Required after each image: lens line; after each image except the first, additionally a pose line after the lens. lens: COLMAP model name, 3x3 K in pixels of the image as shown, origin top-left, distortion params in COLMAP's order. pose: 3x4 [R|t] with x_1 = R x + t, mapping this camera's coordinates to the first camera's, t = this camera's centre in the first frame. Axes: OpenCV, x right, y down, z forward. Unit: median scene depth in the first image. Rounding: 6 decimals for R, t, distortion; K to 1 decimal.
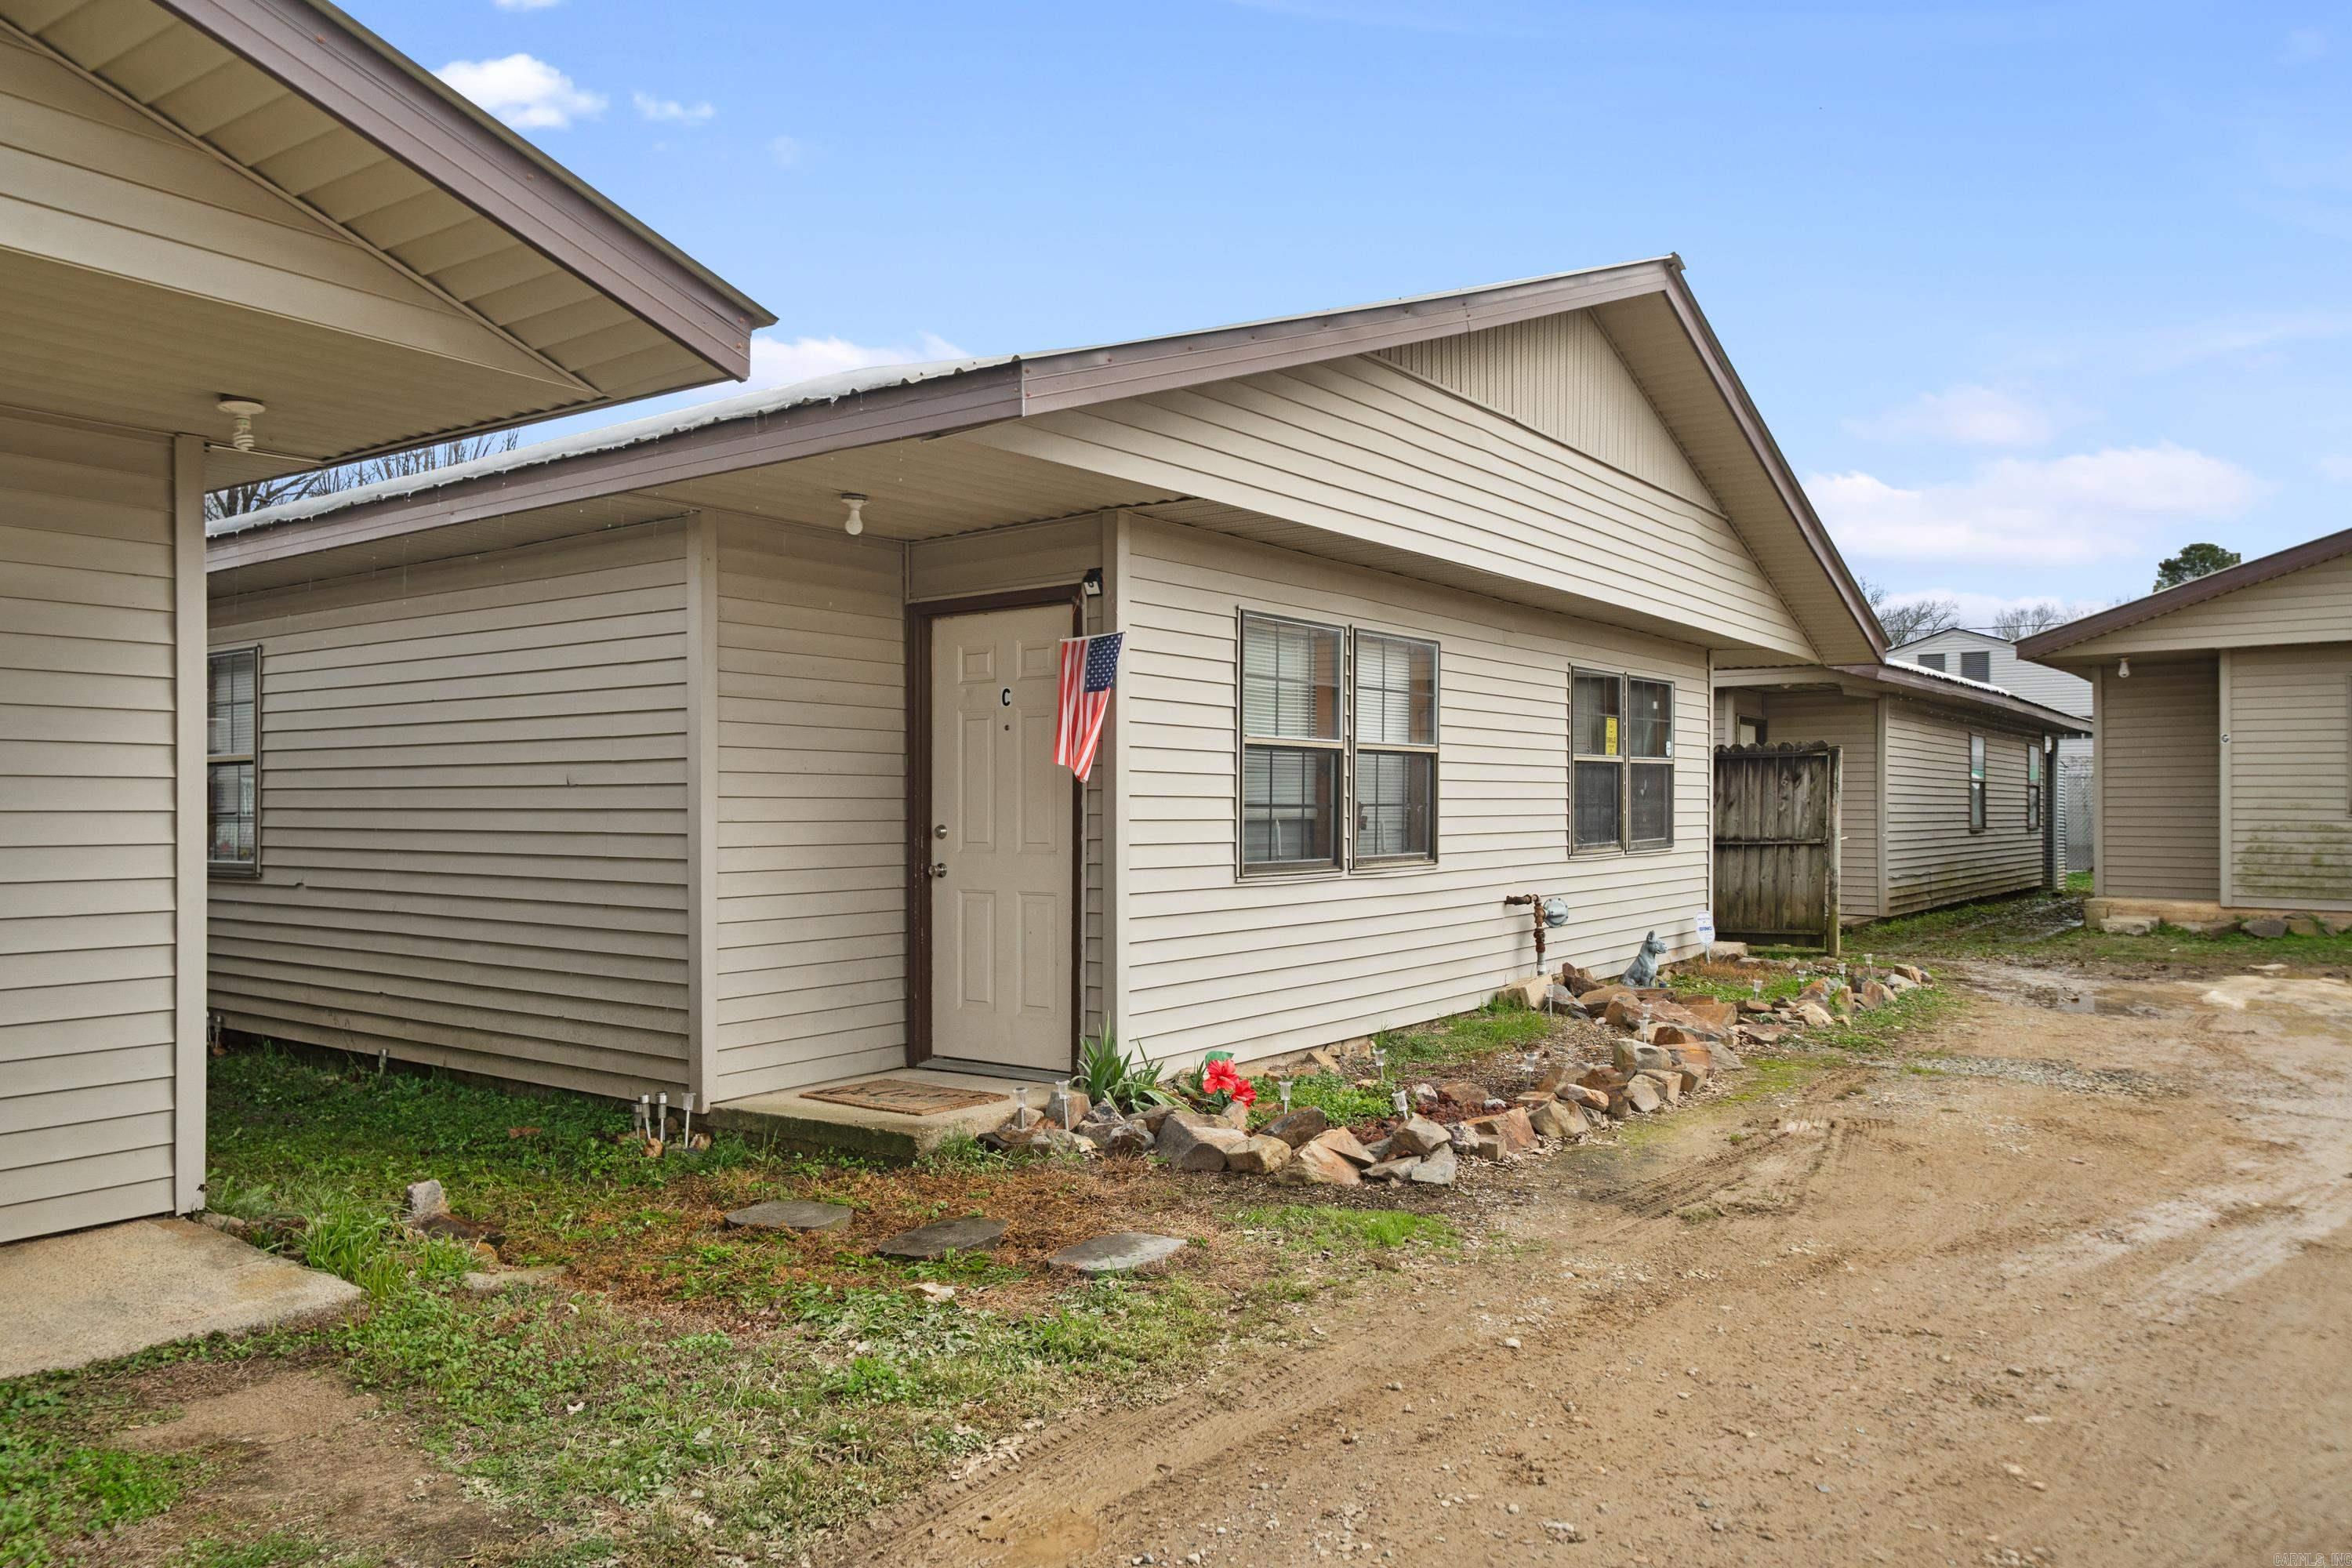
lens RADIAL K [[1572.5, 0, 1167.3], [0, 1572.5, 799.1], [0, 0, 1]] dist [0.037188, 0.001003]
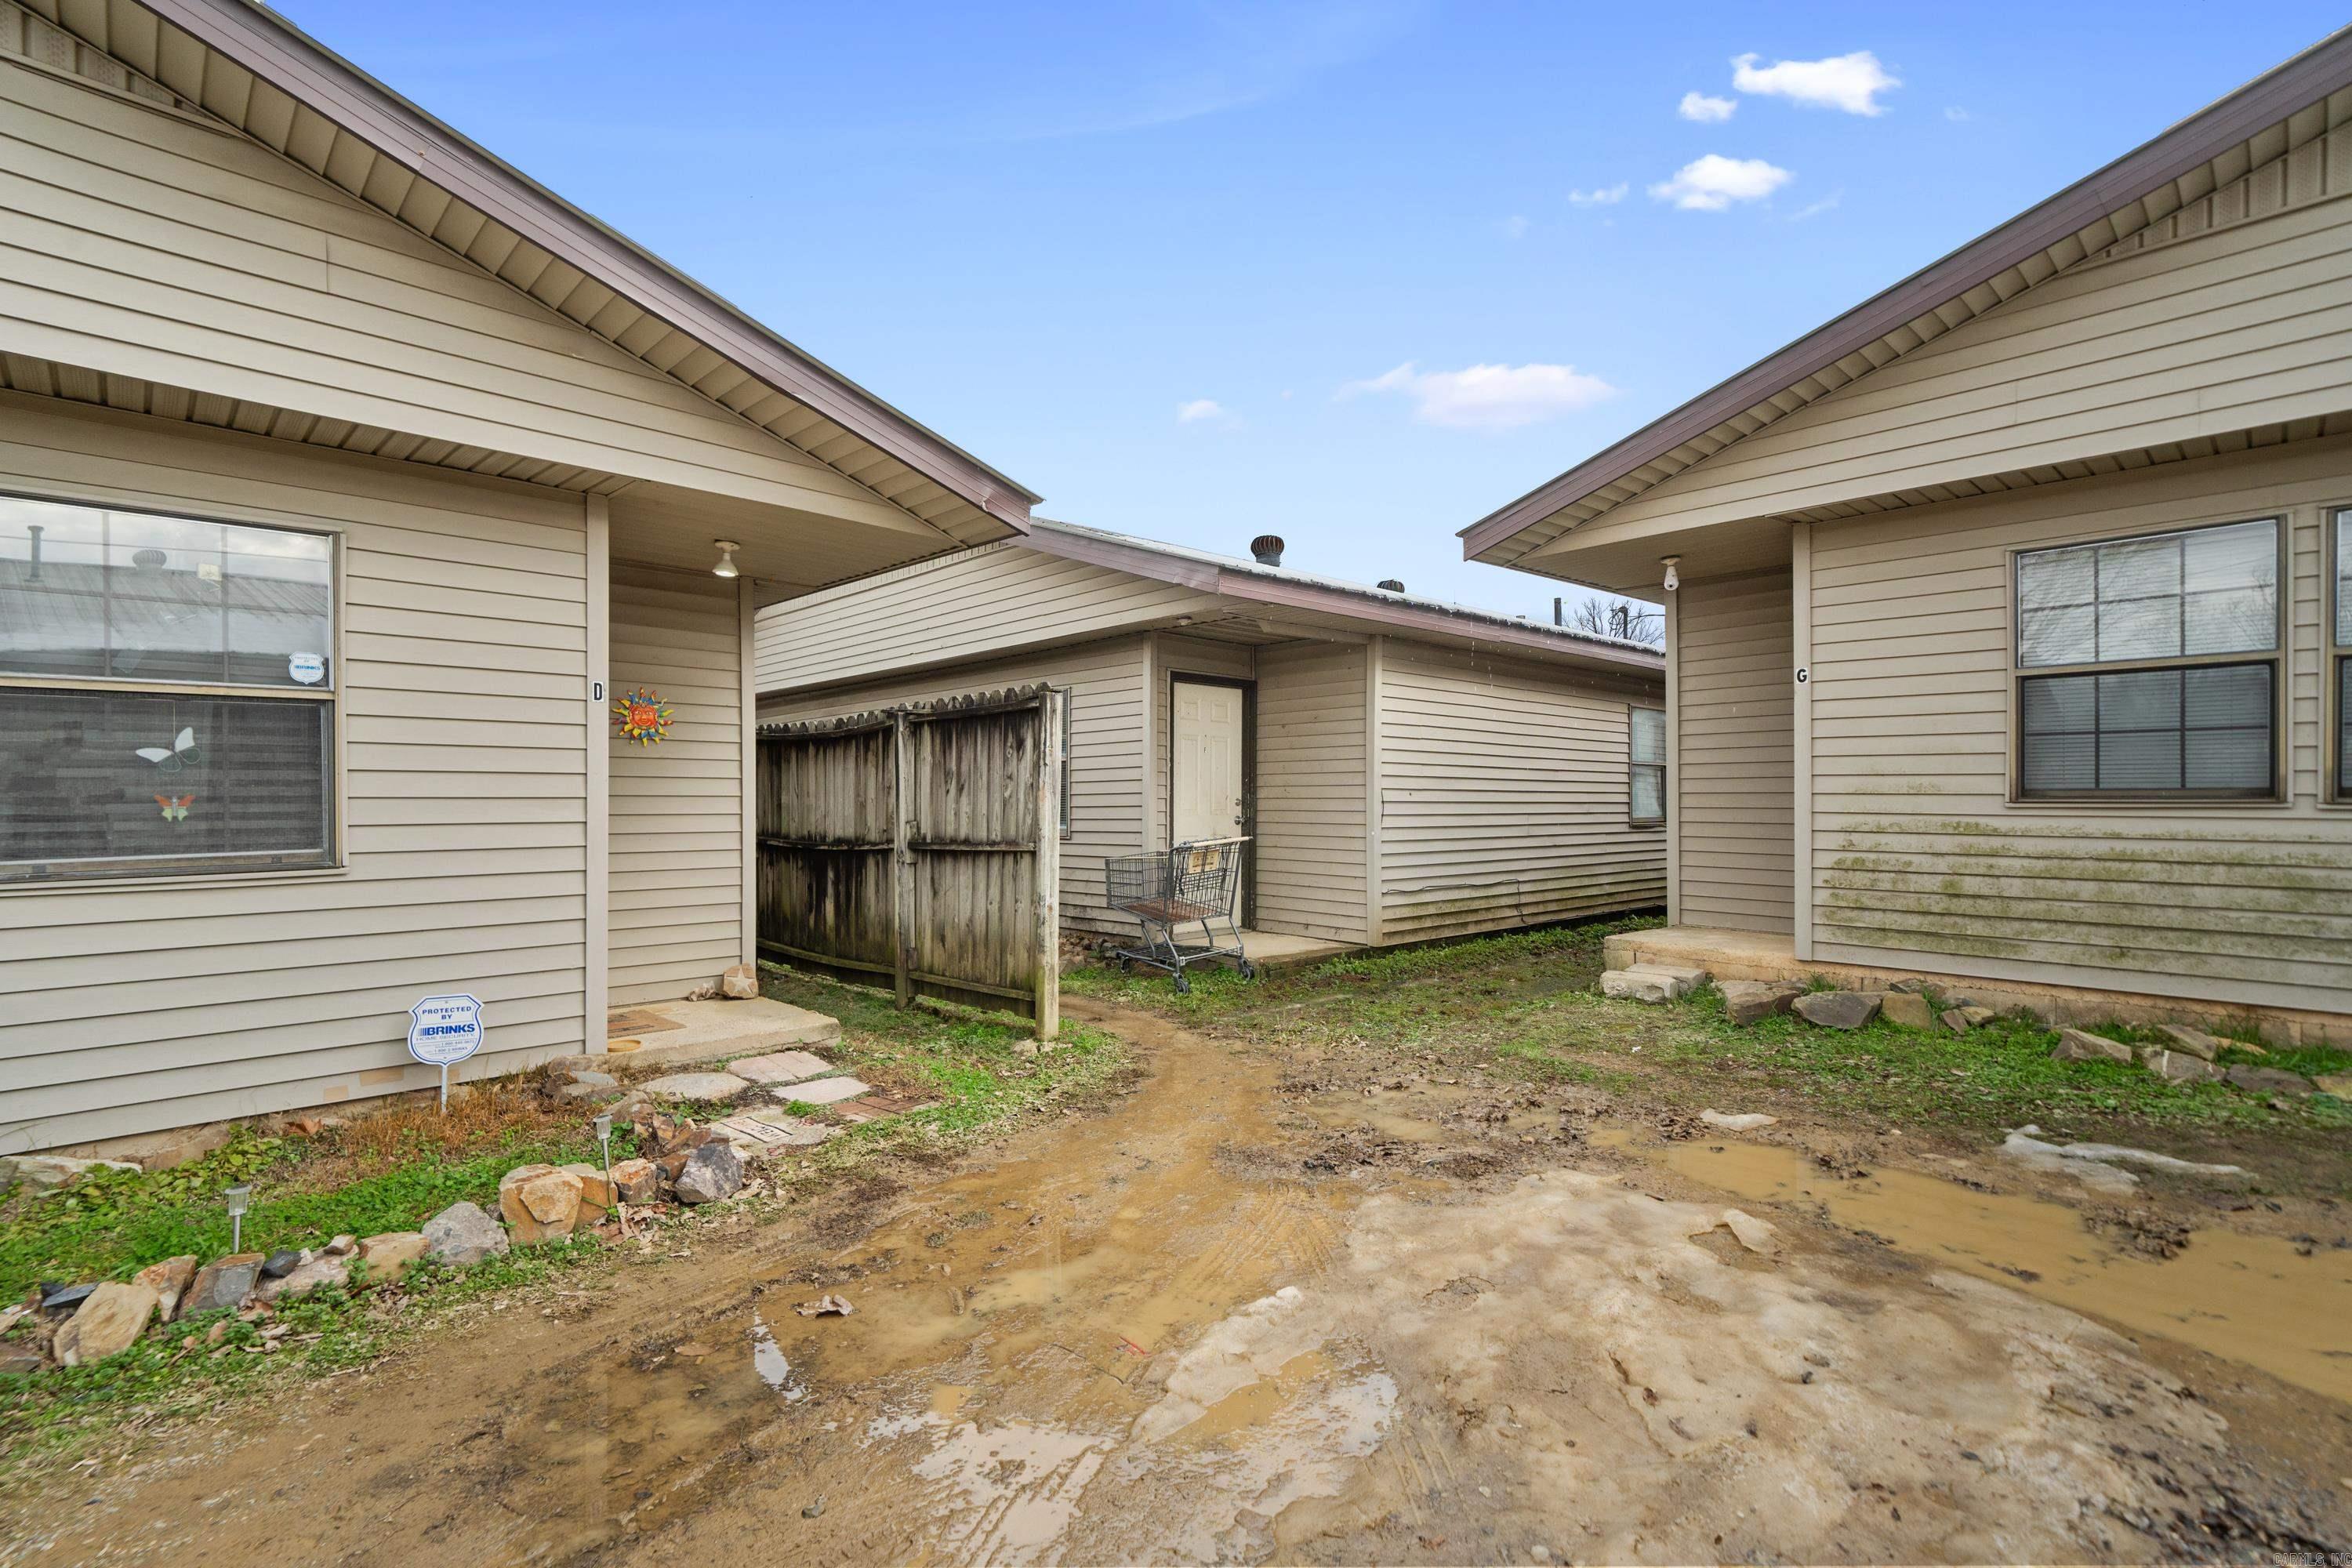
lens RADIAL K [[1077.1, 0, 1173.4], [0, 1077.1, 792.9], [0, 0, 1]] dist [0.011204, 0.003784]
pose [[0.984577, -0.000714, -0.174952, 0.511477], [0.000434, 0.999999, -0.001639, 0.006115], [0.174953, 0.001538, 0.984576, 0.573863]]
